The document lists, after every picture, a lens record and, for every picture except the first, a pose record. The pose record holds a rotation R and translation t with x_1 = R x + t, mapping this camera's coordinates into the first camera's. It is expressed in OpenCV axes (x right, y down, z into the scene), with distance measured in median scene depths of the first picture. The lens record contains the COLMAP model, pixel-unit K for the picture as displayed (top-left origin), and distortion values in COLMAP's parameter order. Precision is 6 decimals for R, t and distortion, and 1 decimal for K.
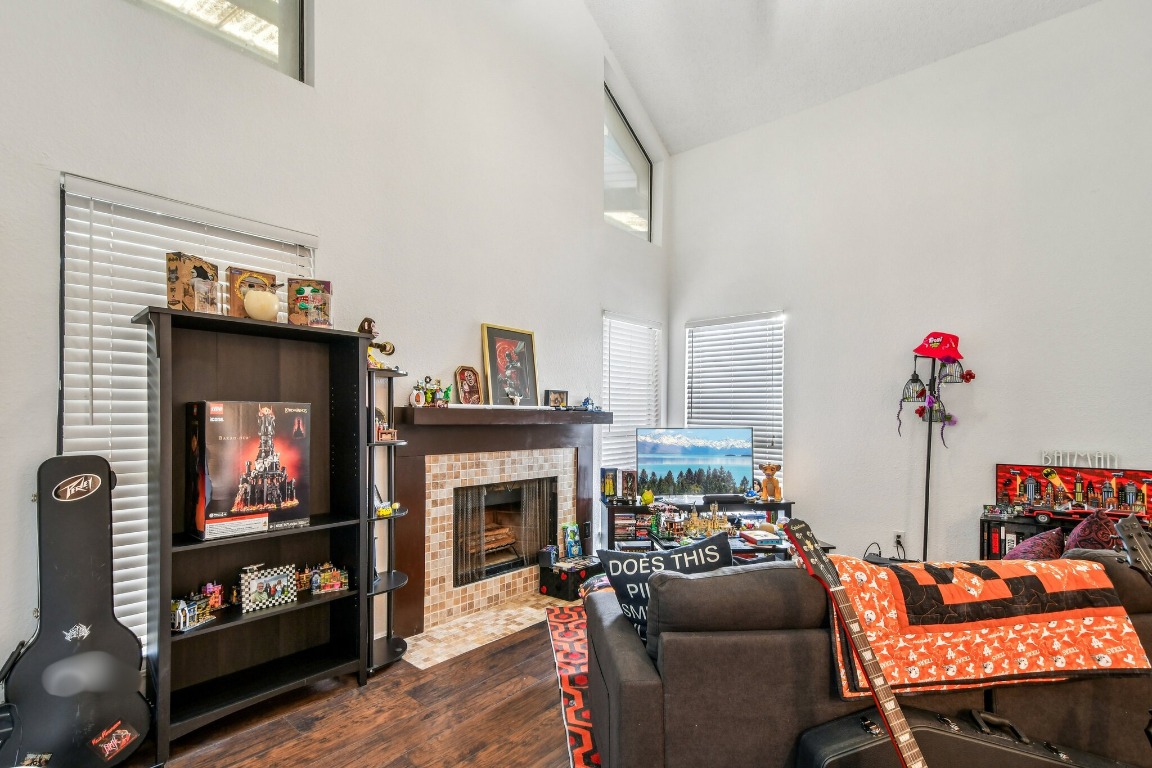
lens RADIAL K [[525.3, 0, 573.6], [0, 525.3, 424.0], [0, 0, 1]] dist [-0.001135, -0.000629]
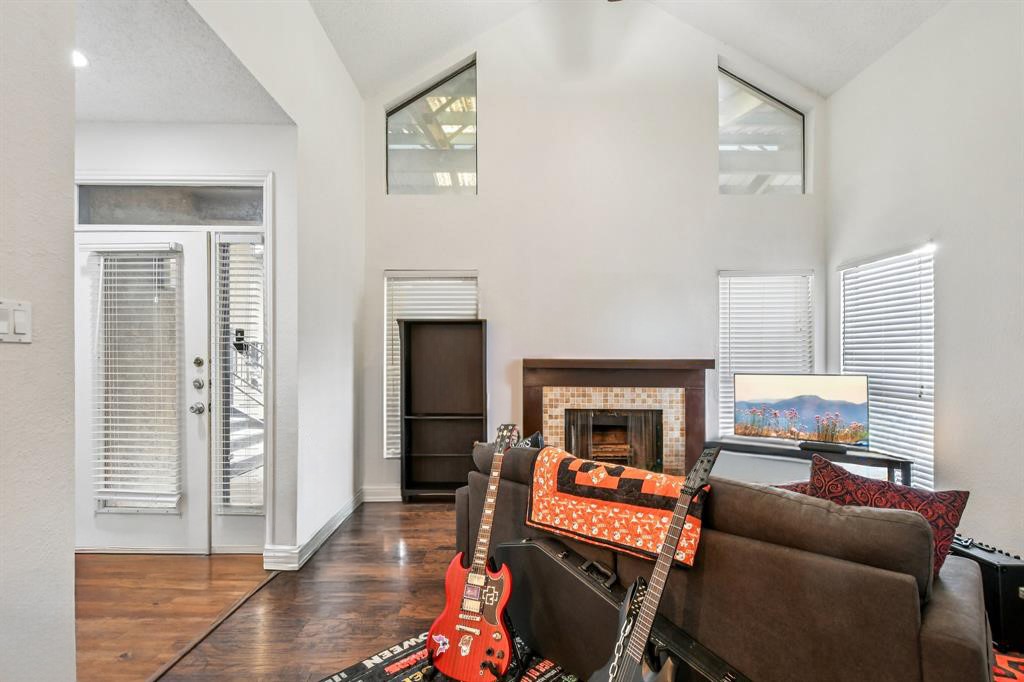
lens RADIAL K [[455.3, 0, 496.0], [0, 455.3, 361.3], [0, 0, 1]] dist [-0.000364, -0.000145]
pose [[0.647341, -0.000515, -0.762201, 0.672713], [-0.012574, 0.999856, -0.011355, -0.000673], [0.762097, 0.016934, 0.647241, -0.027261]]
